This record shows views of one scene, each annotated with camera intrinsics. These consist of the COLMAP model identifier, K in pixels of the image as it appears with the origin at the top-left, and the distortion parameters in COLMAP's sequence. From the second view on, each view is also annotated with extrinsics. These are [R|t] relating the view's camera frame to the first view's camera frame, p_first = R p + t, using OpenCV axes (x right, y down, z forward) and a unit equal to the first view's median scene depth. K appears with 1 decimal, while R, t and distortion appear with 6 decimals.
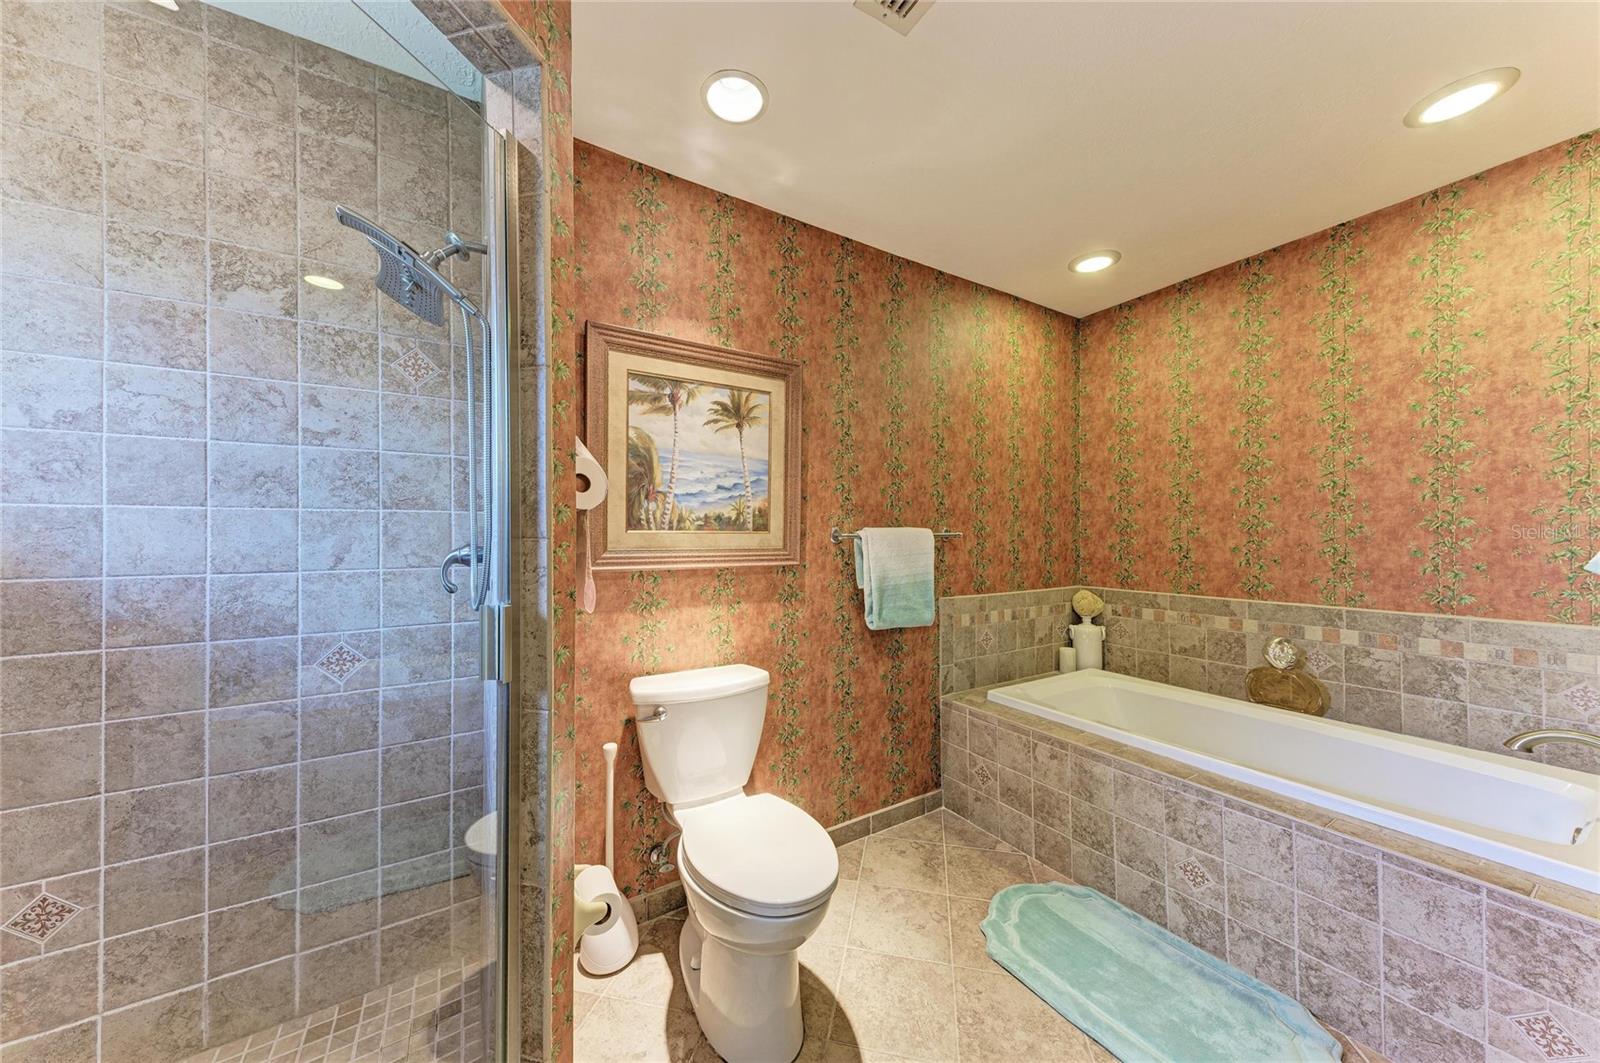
lens RADIAL K [[540.8, 0, 796.7], [0, 540.8, 534.7], [0, 0, 1]] dist [0.016899, -0.001714]
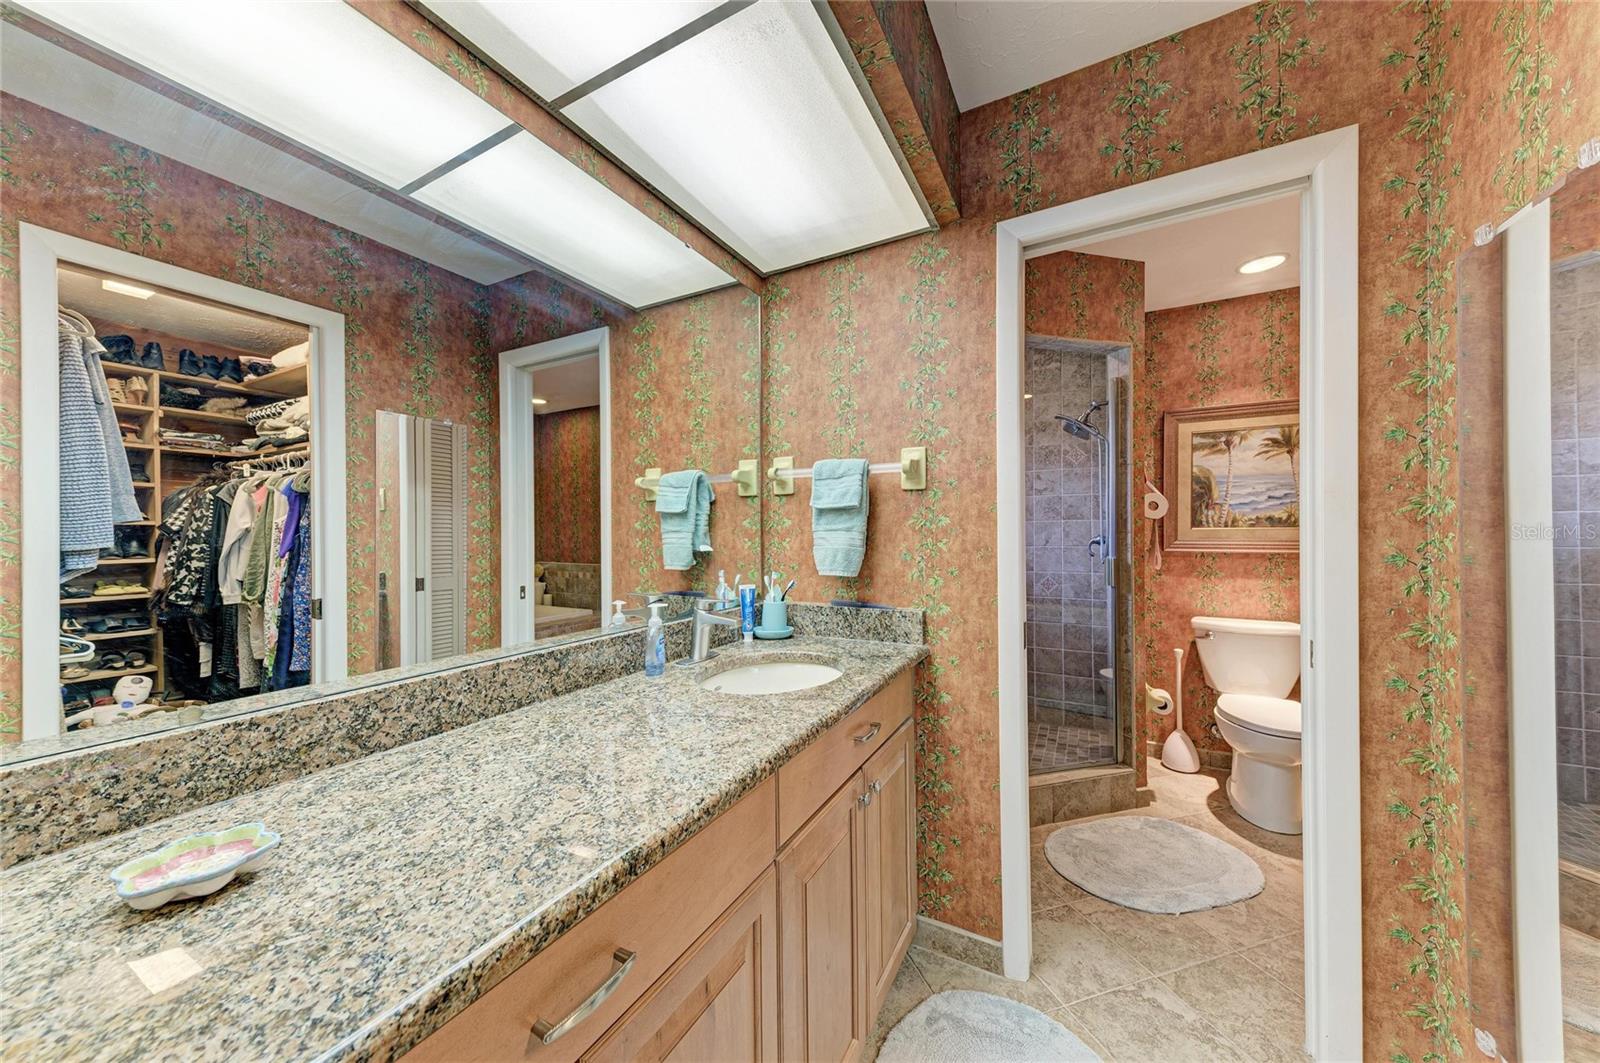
lens RADIAL K [[540.8, 0, 801.9], [0, 540.8, 533.3], [0, 0, 1]] dist [0.016899, -0.001714]
pose [[0.508565, 0.001534, -0.861022, 0.531142], [0.005701, 0.999970, 0.005148, -0.007634], [0.861005, -0.007526, 0.508541, -0.904767]]
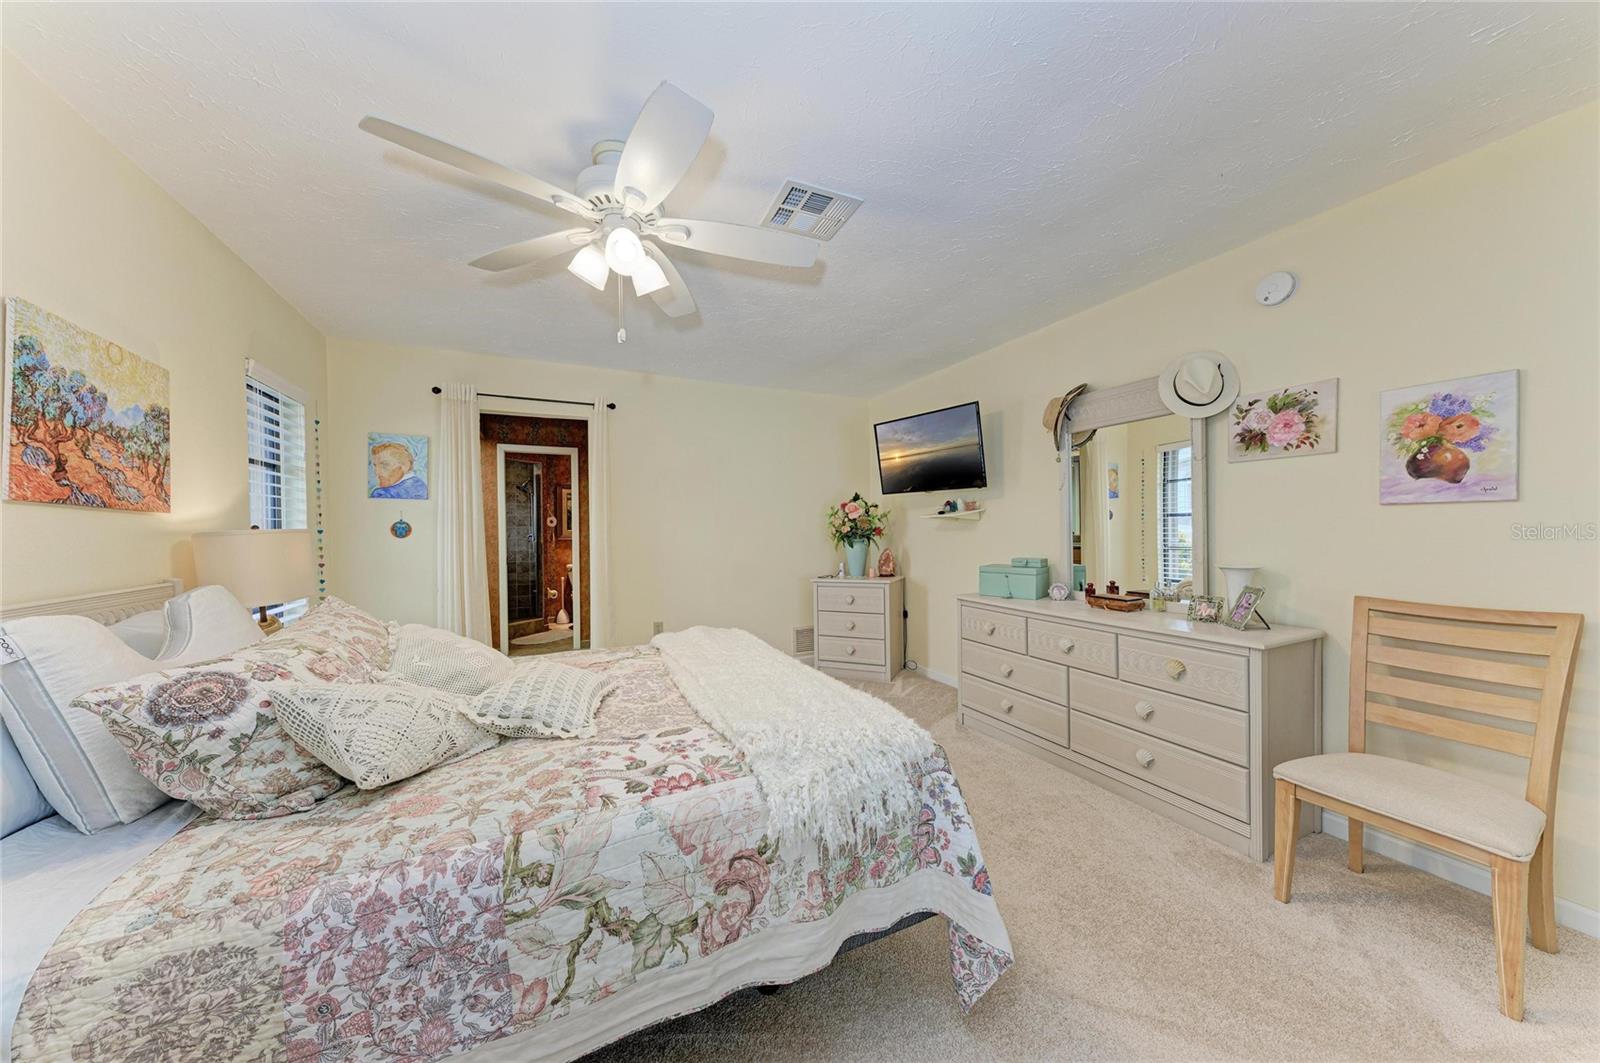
lens RADIAL K [[540.8, 0, 800.6], [0, 540.8, 529.9], [0, 0, 1]] dist [0.016899, -0.001714]
pose [[0.995201, -0.010847, -0.097251, 2.071218], [0.010915, 0.999940, 0.000163, 0.009472], [0.097244, -0.001224, 0.995260, -3.289982]]
